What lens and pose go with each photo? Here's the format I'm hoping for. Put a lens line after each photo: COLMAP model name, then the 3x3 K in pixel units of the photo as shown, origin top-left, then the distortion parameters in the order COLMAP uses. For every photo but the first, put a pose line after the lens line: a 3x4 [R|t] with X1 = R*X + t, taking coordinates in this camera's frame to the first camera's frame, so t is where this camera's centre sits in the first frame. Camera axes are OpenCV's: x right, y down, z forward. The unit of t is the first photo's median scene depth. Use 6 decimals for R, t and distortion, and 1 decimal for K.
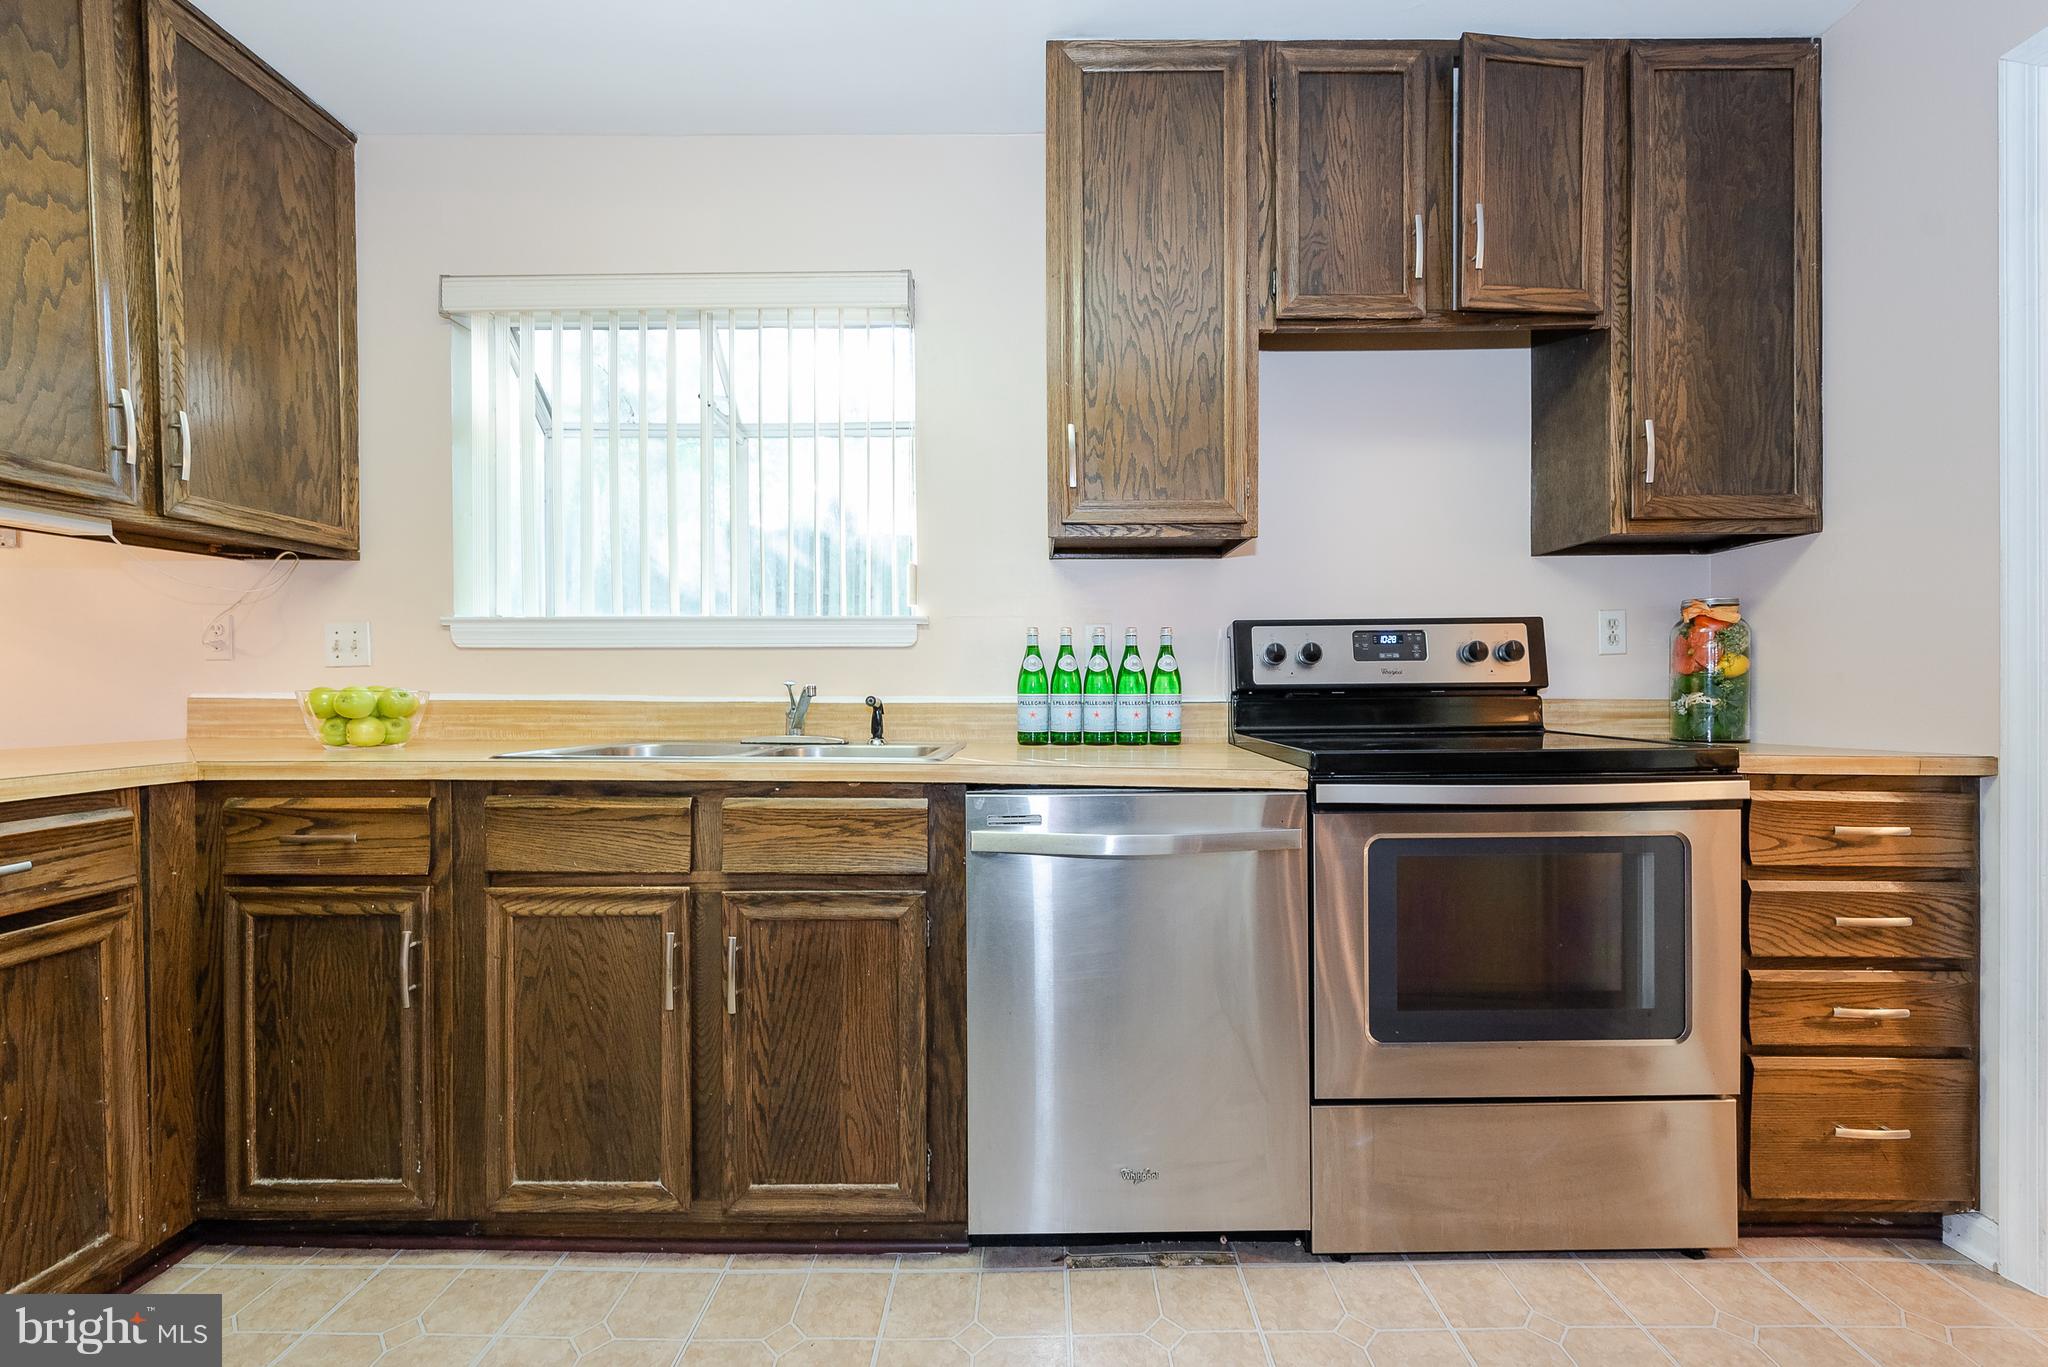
lens RADIAL K [[817.0, 0, 1024.0], [0, 817.0, 683.5], [0, 0, 1]] dist [-0.002344, -0.001125]
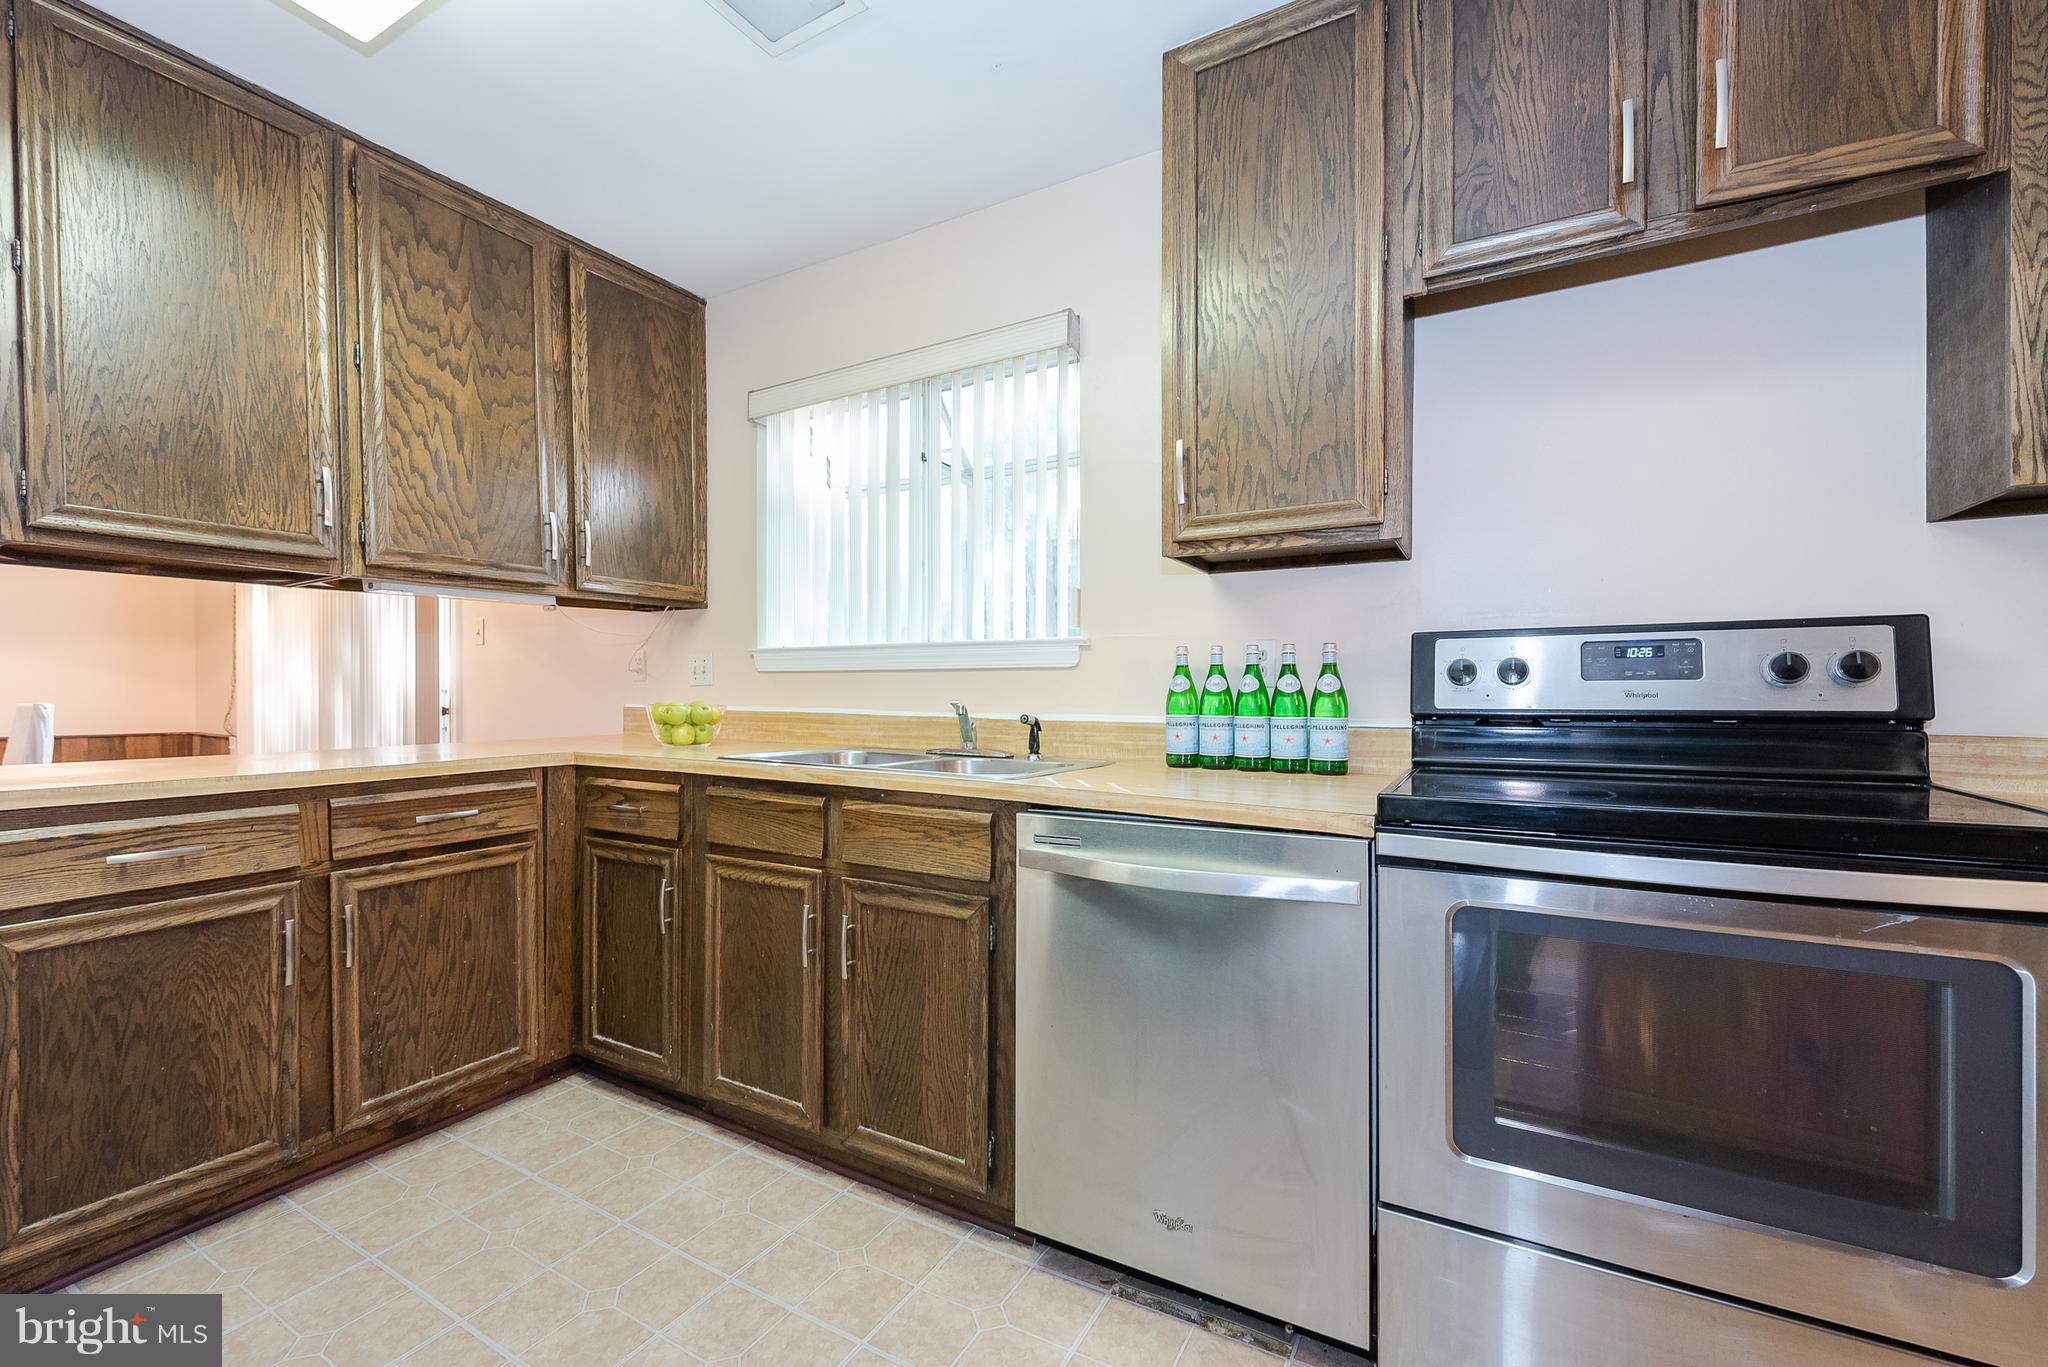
lens RADIAL K [[838.3, 0, 1024.0], [0, 838.3, 683.5], [0, 0, 1]] dist [-0.001347, -0.003498]
pose [[0.868093, 0.000501, -0.496401, 0.385887], [-0.002835, 0.999988, -0.003948, -0.022636], [0.496393, 0.004834, 0.868085, 0.042740]]
